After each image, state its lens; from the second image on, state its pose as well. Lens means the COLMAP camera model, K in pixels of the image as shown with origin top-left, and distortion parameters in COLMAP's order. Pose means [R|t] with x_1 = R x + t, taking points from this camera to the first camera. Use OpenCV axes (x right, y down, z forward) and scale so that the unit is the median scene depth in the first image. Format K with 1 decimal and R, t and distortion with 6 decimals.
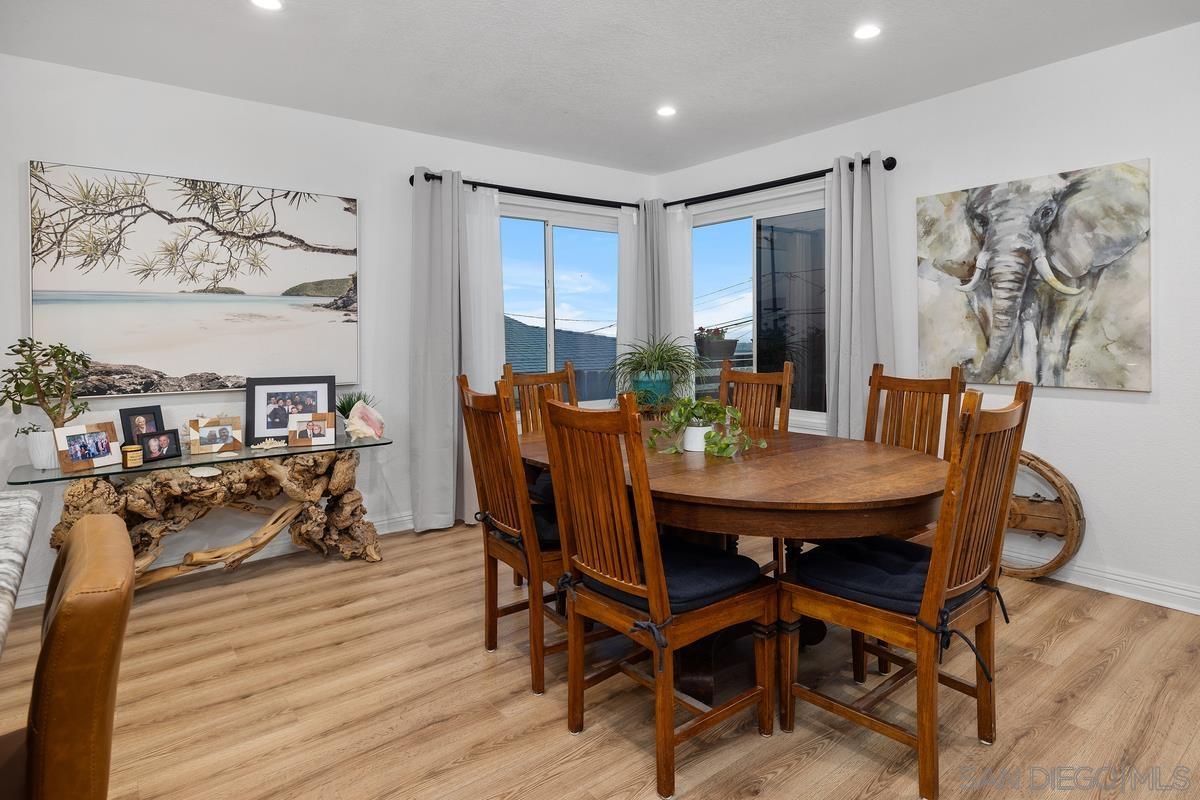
lens RADIAL K [[669.2, 0, 560.9], [0, 669.2, 340.7], [0, 0, 1]] dist [-0.001128, -0.001005]
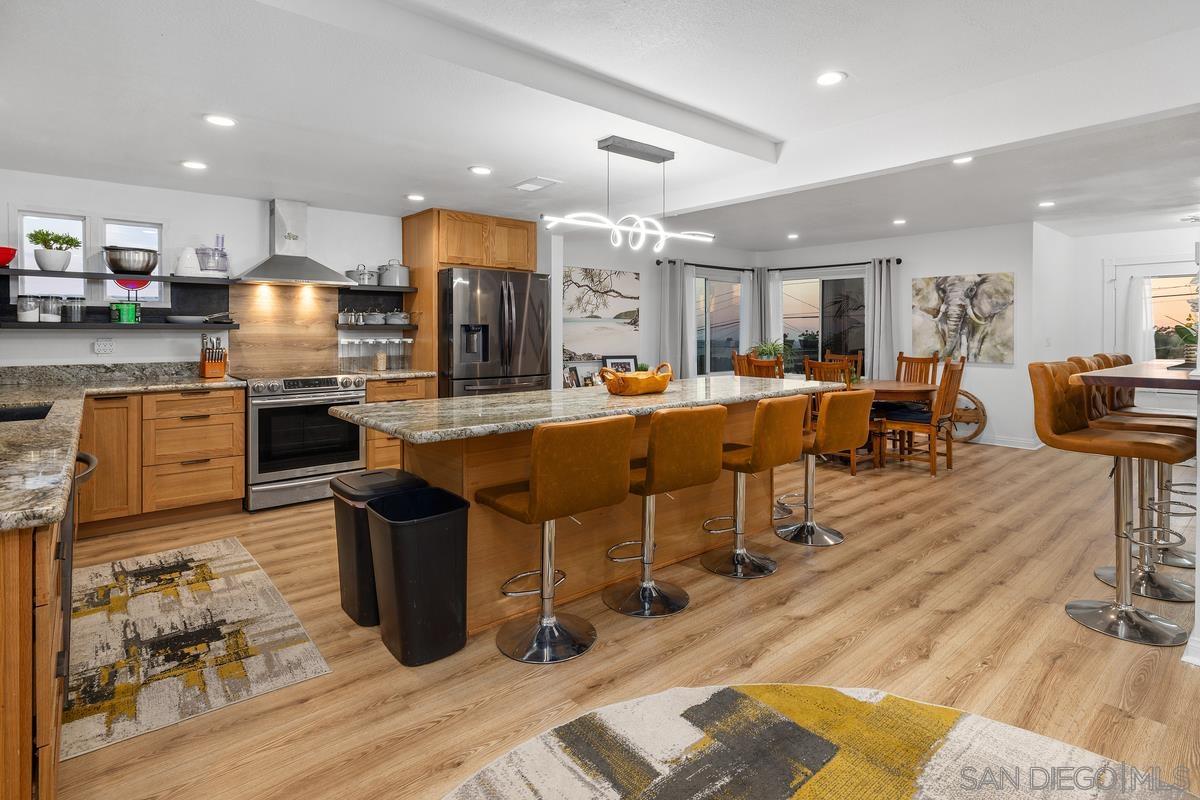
lens RADIAL K [[611.6, 0, 489.5], [0, 611.6, 335.4], [0, 0, 1]] dist [-0.002139, -0.000245]
pose [[0.998963, 0.010566, -0.044291, -0.838618], [-0.010614, 0.999943, -0.000835, -0.007144], [0.044279, 0.001304, 0.999018, -1.174476]]
